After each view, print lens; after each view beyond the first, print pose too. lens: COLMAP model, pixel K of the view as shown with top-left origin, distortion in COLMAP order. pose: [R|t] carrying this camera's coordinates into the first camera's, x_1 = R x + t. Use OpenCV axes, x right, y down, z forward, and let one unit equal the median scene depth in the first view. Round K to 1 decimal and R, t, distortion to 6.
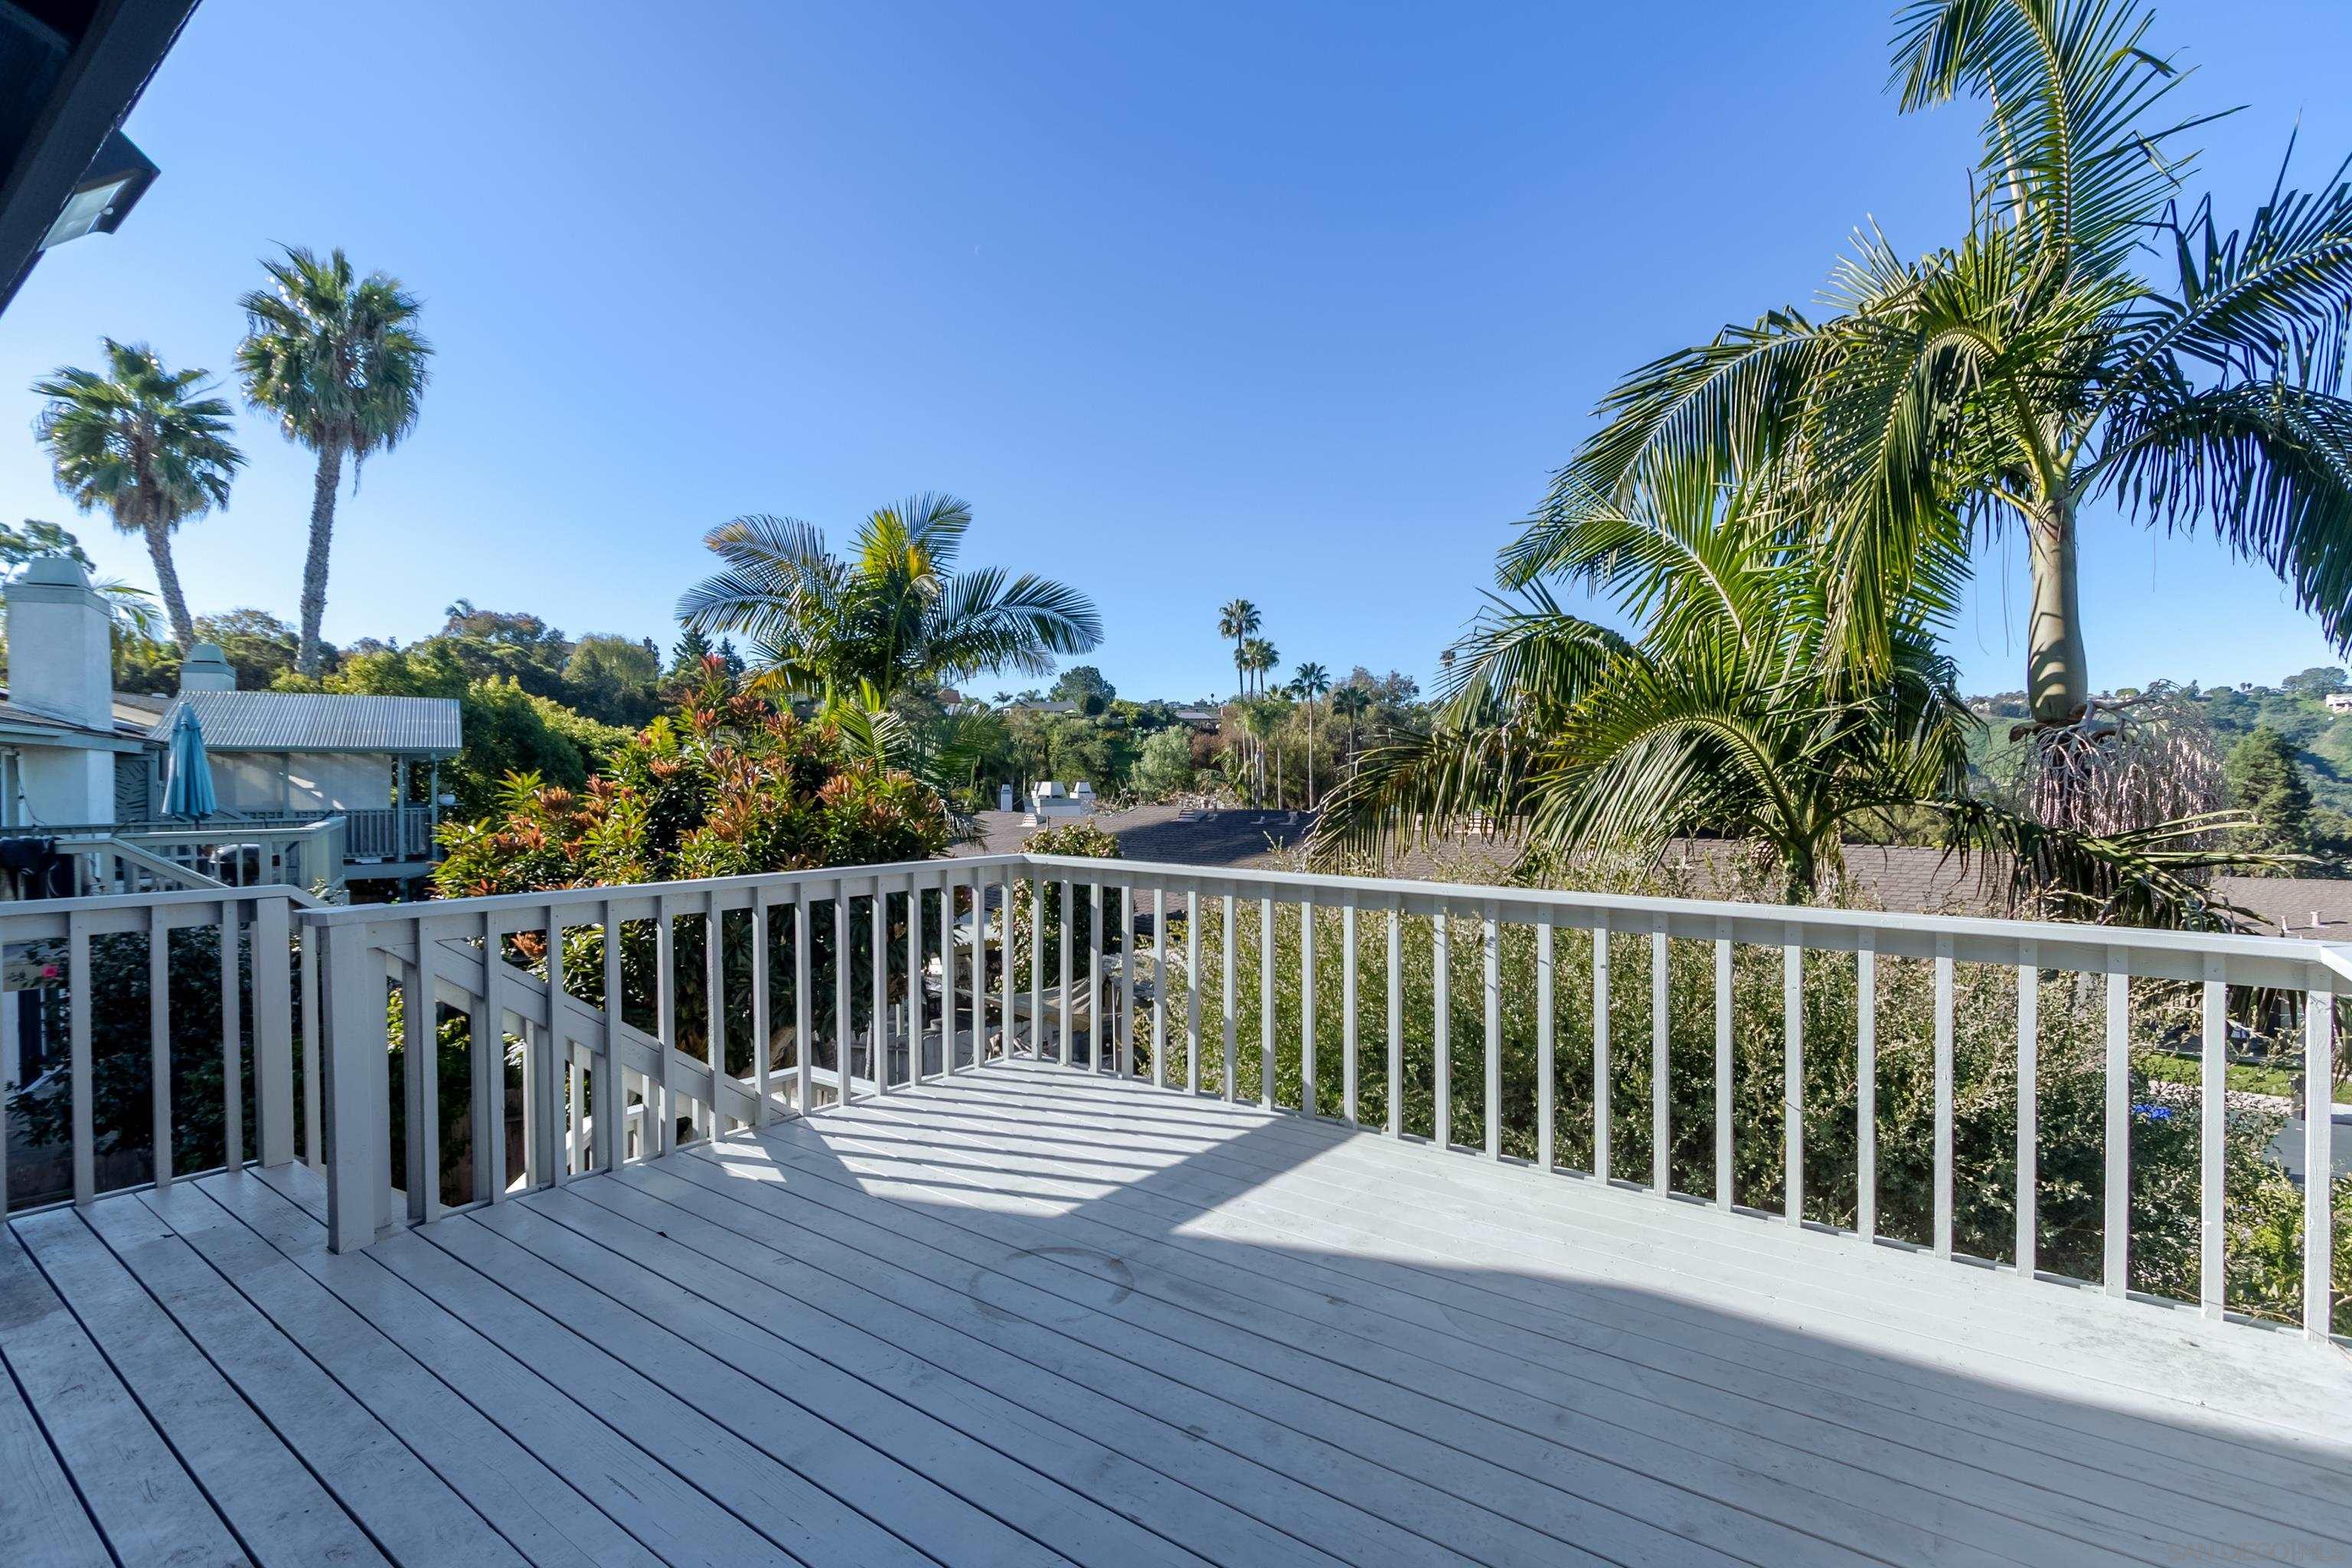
lens RADIAL K [[1083.9, 0, 1191.5], [0, 1083.9, 778.6], [0, 0, 1]] dist [0.024920, -0.000664]
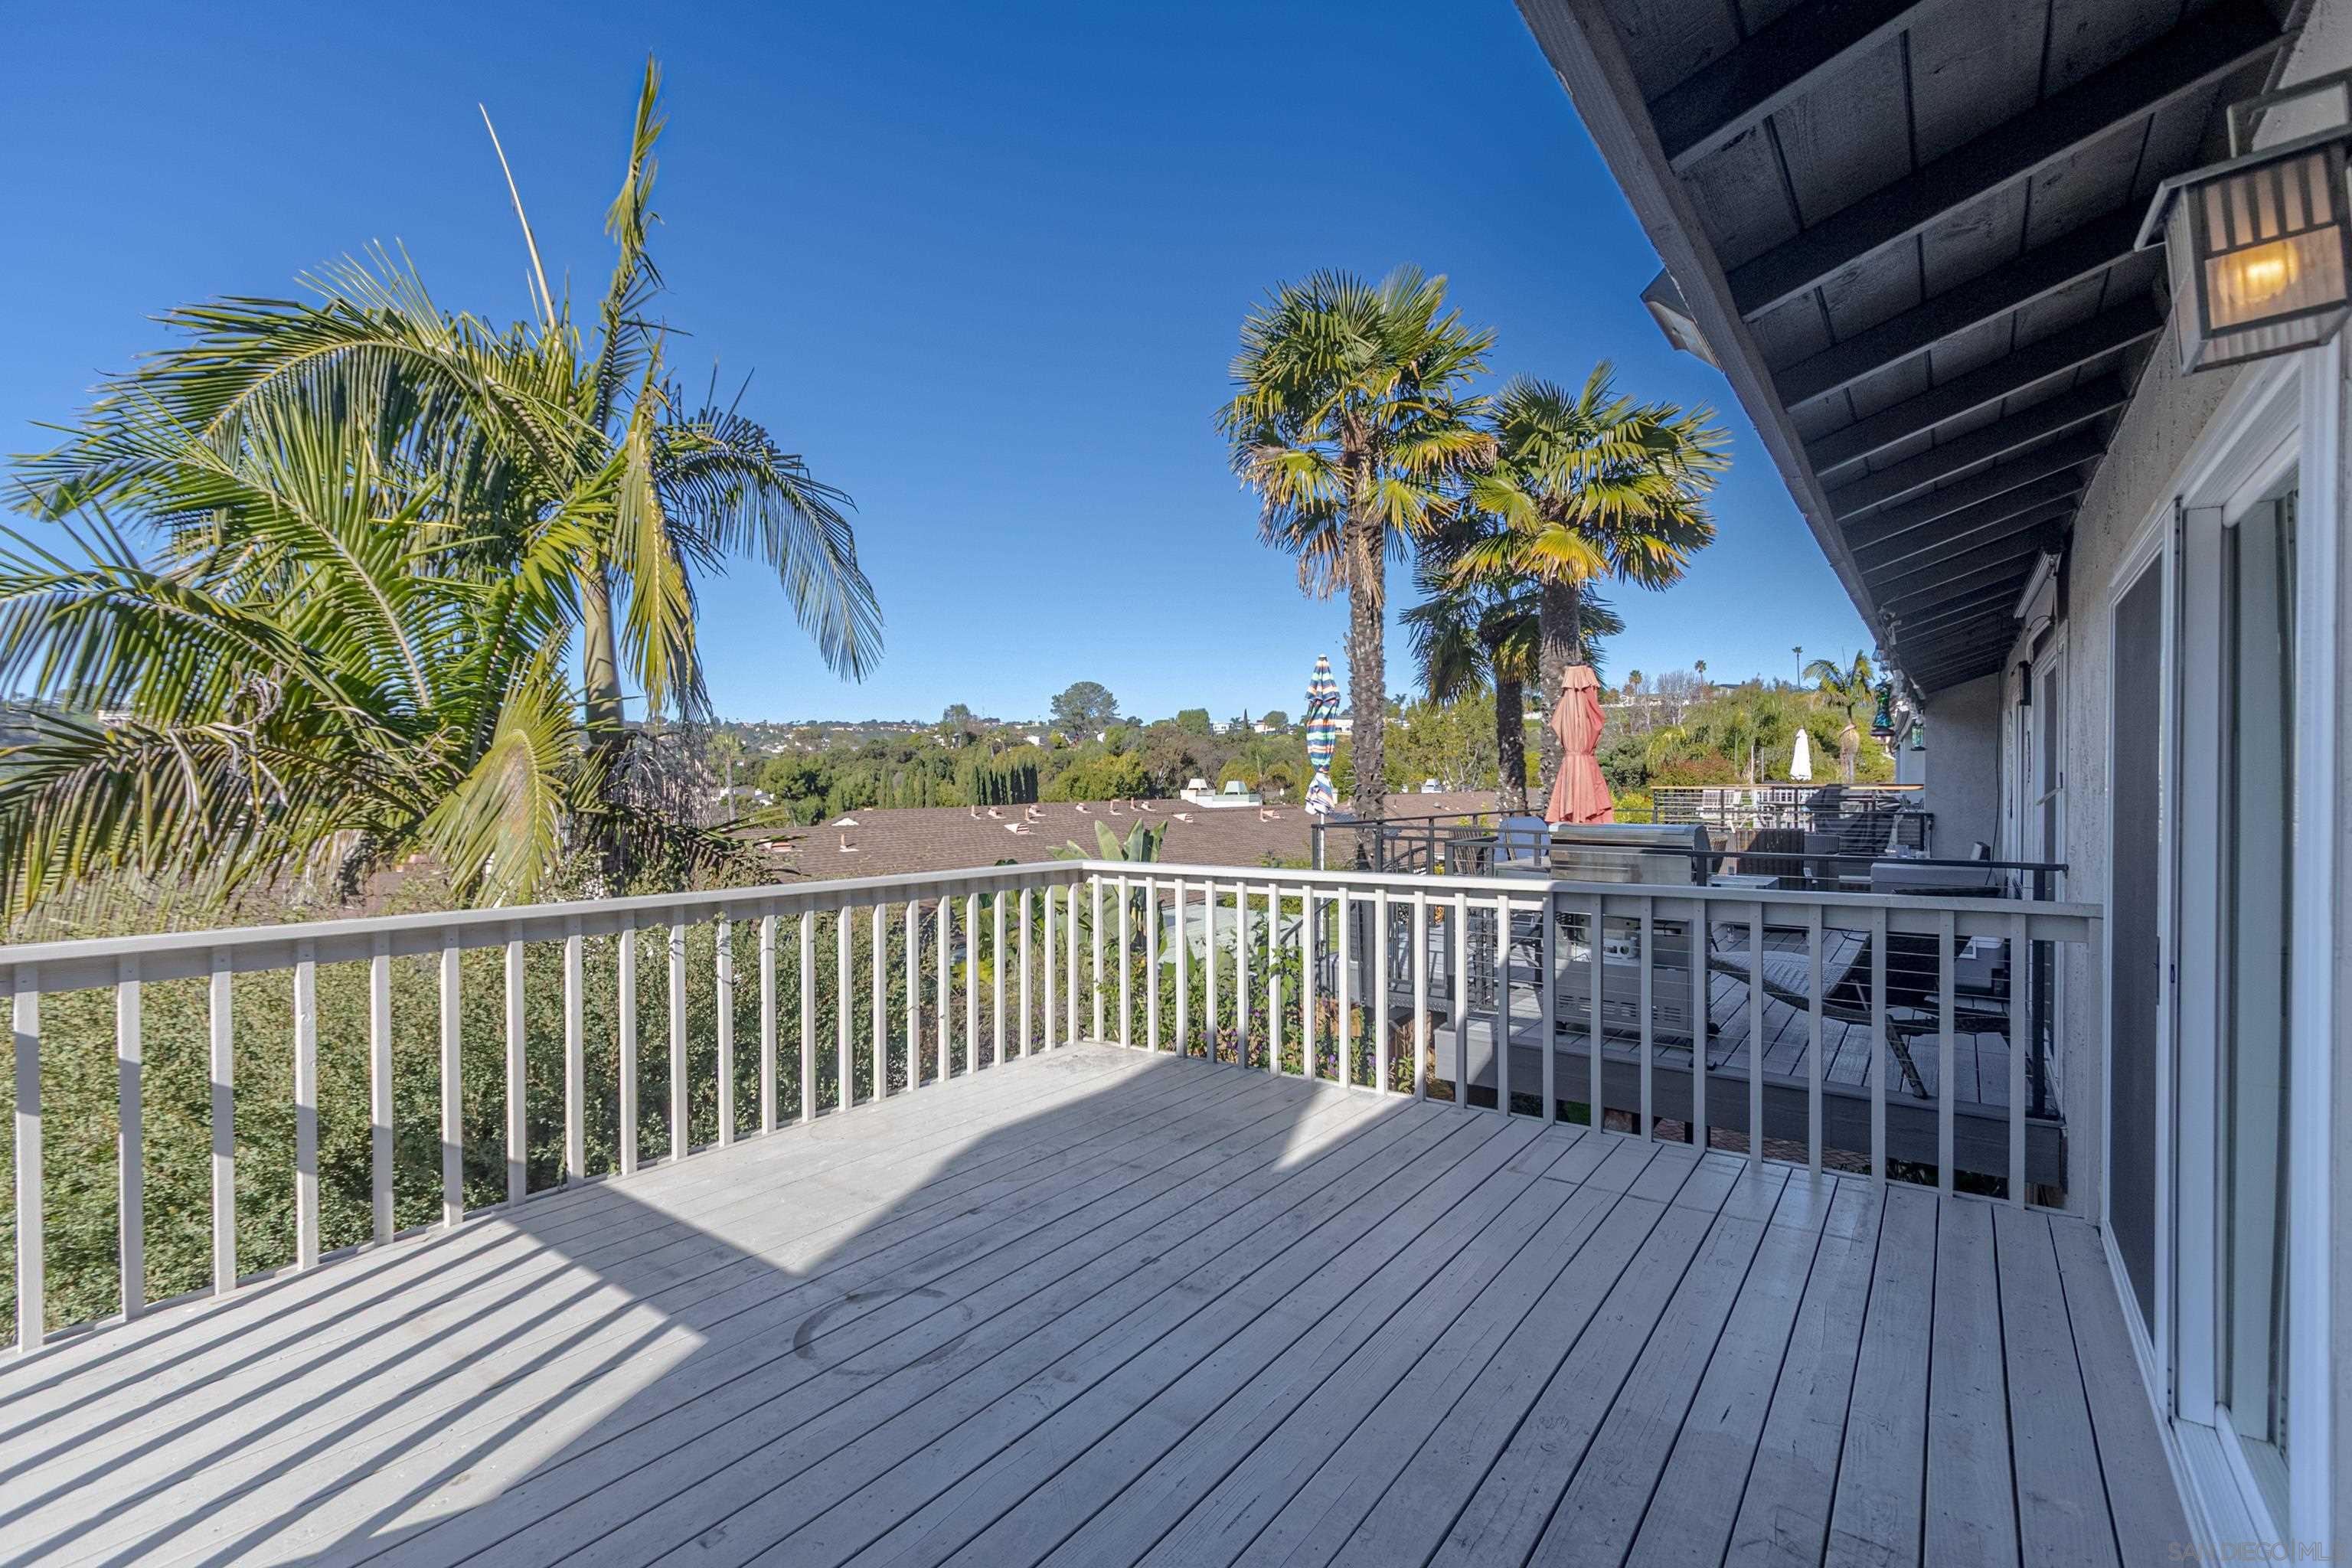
lens RADIAL K [[1083.9, 0, 1137.6], [0, 1083.9, 803.2], [0, 0, 1]] dist [0.024920, -0.000664]
pose [[0.016788, -0.016728, 0.999719, -0.215609], [0.004398, 0.999852, 0.016656, -0.001023], [-0.999849, 0.004117, 0.016859, 0.155849]]
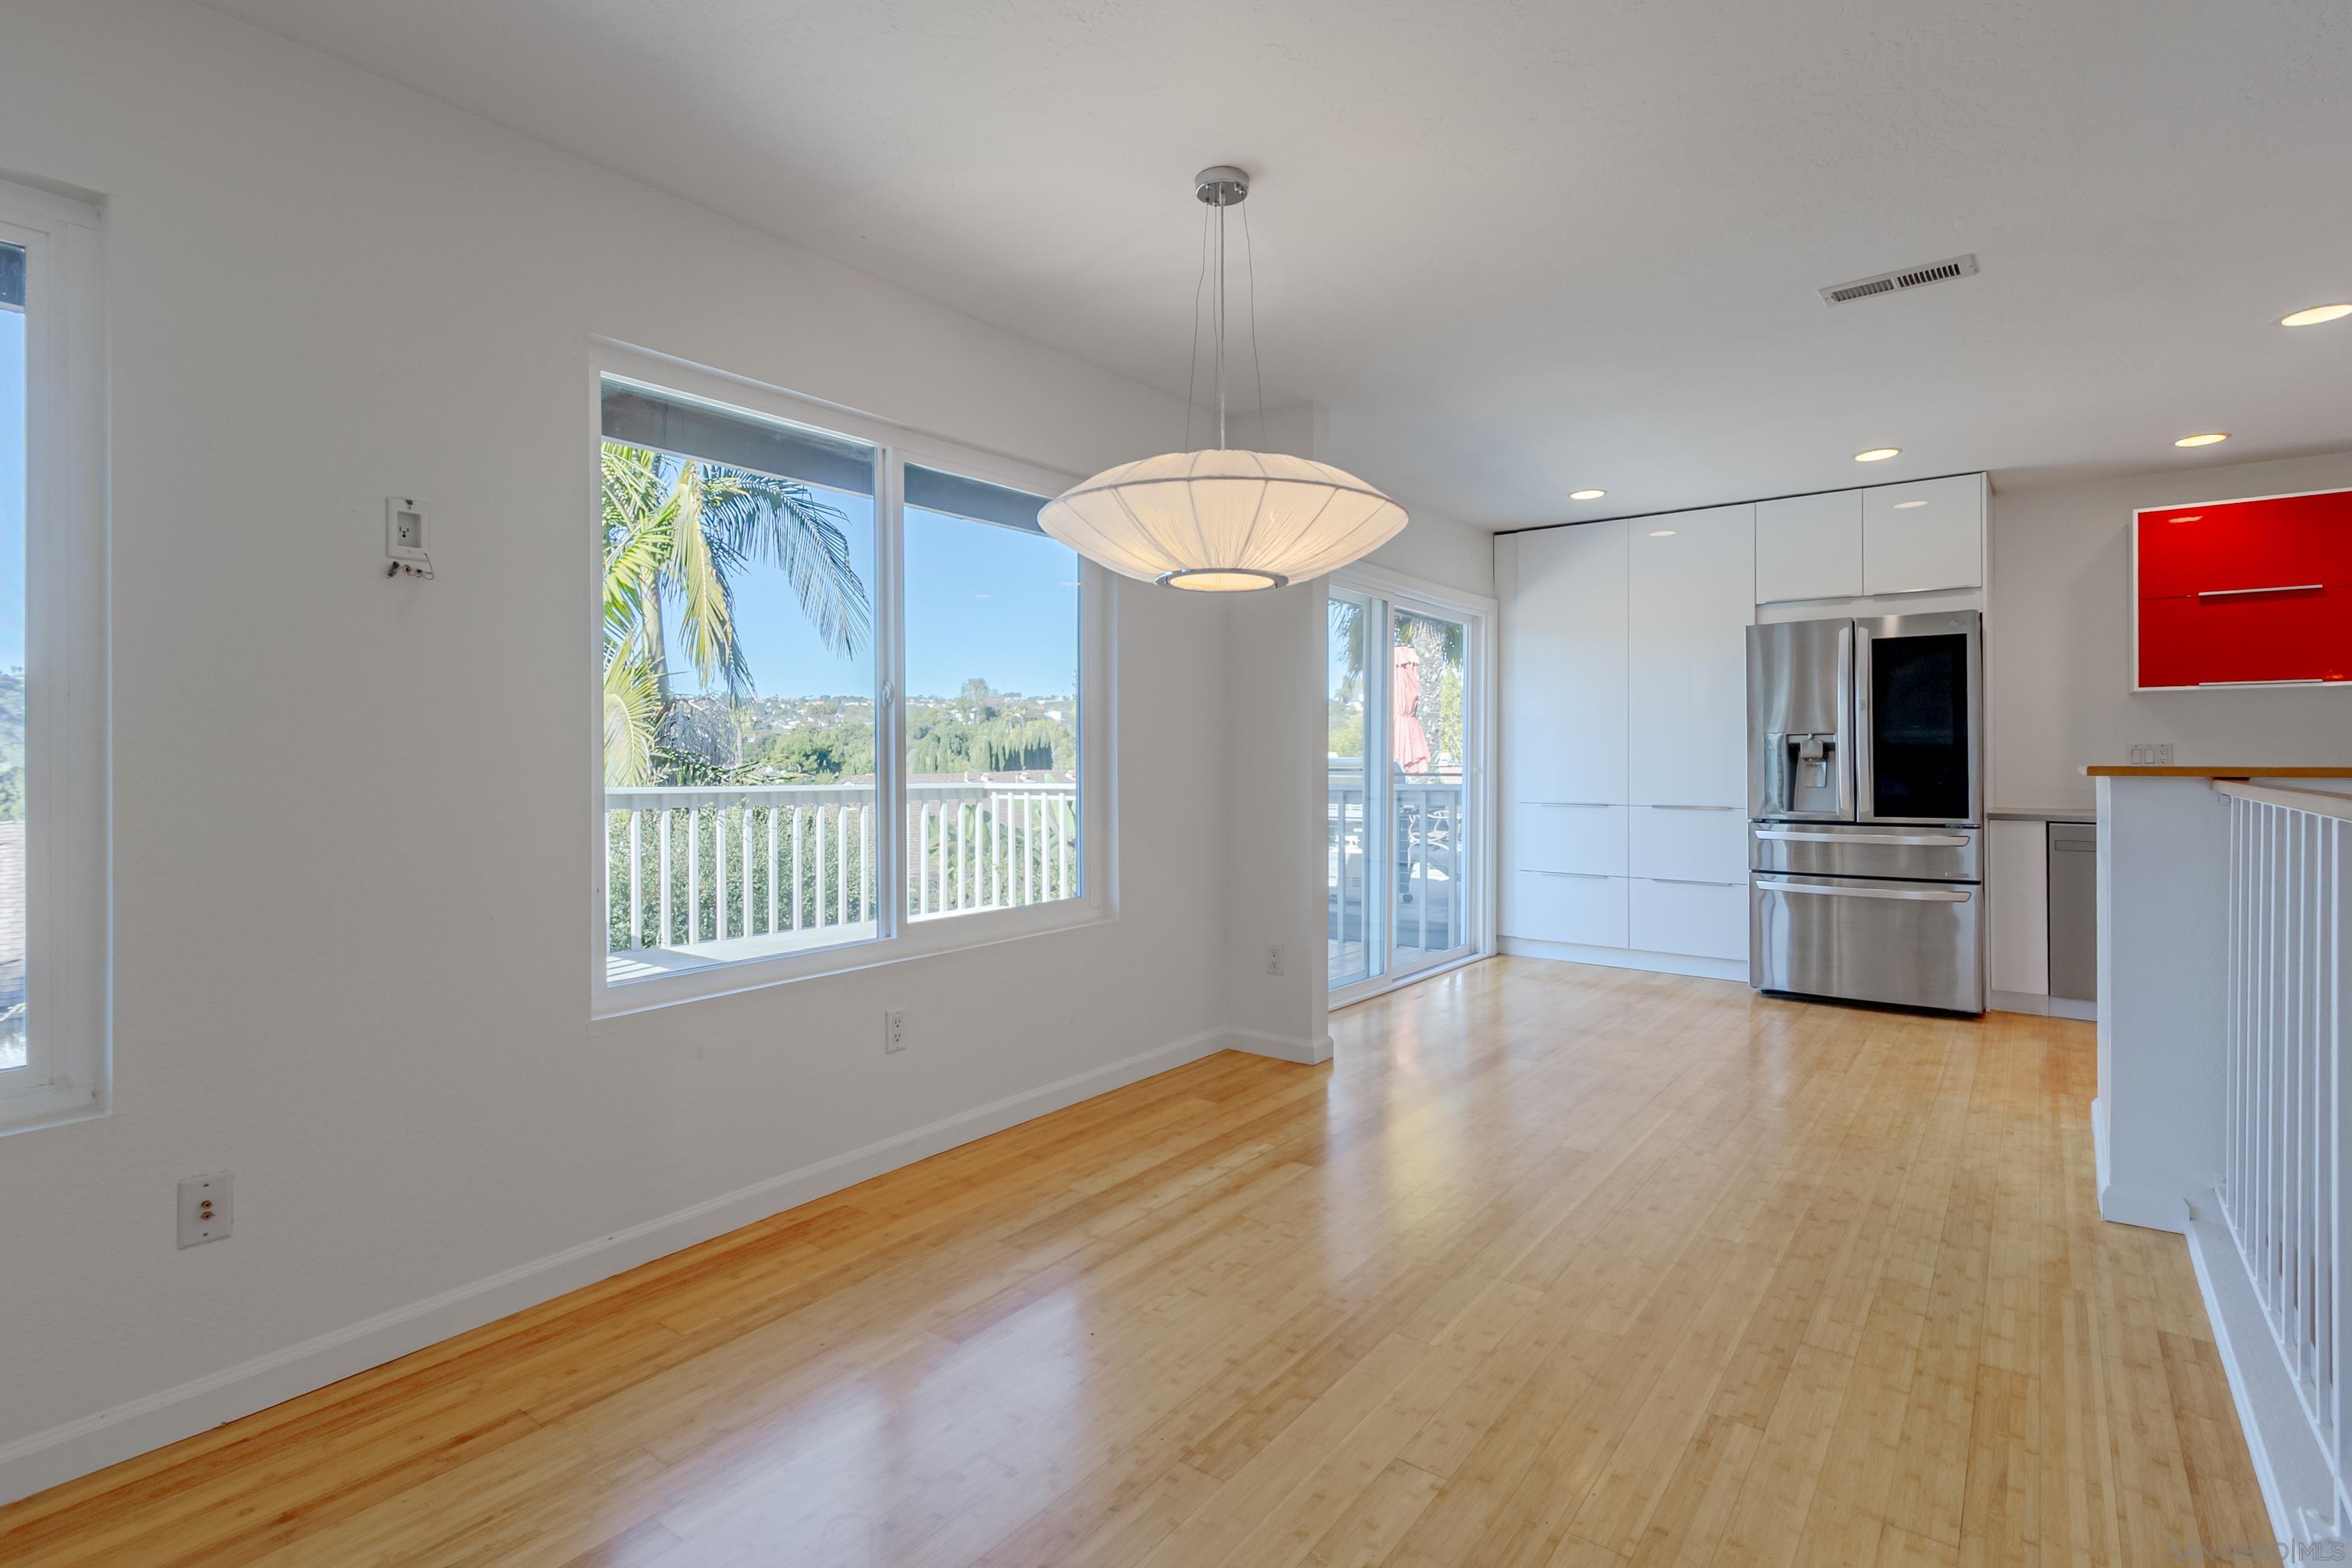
lens RADIAL K [[1137.3, 0, 1151.7], [0, 1137.3, 756.1], [0, 0, 1]] dist [0.003298, 0.000846]
pose [[0.028350, 0.005798, 0.999581, -0.419664], [0.003368, 0.999977, -0.005896, 0.014873], [-0.999592, 0.003534, 0.028330, 0.080697]]
